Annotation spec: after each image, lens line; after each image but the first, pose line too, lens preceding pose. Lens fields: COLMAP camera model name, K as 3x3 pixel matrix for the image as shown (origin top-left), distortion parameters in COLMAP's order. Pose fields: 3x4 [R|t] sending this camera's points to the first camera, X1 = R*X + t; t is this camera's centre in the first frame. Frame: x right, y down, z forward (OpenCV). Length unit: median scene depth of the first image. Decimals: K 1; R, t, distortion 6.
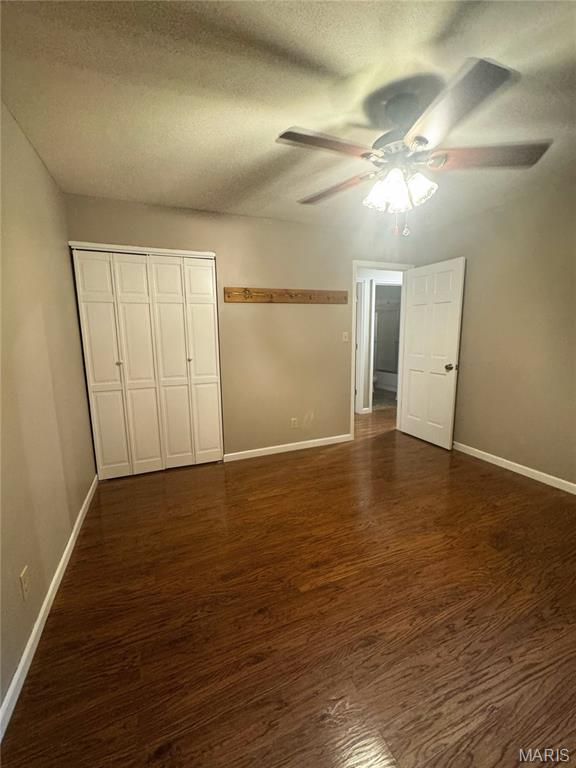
lens RADIAL K [[315.9, 0, 288.0], [0, 315.9, 384.0], [0, 0, 1]] dist [-0.000366, -0.000112]
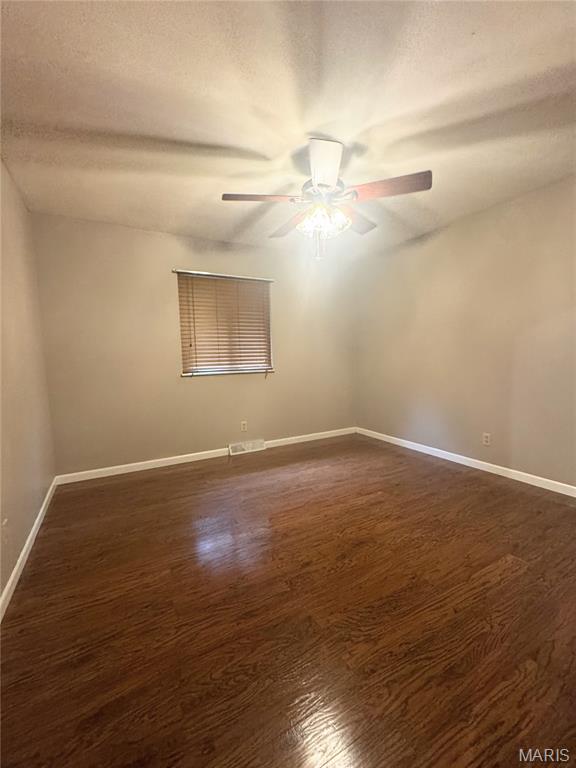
lens RADIAL K [[315.9, 0, 288.0], [0, 315.9, 384.0], [0, 0, 1]] dist [-0.000366, -0.000112]
pose [[-0.992919, 0.049149, -0.108147, 0.670246], [0.020041, 0.966652, 0.255308, -0.300891], [0.117089, 0.251332, -0.960792, 2.388323]]
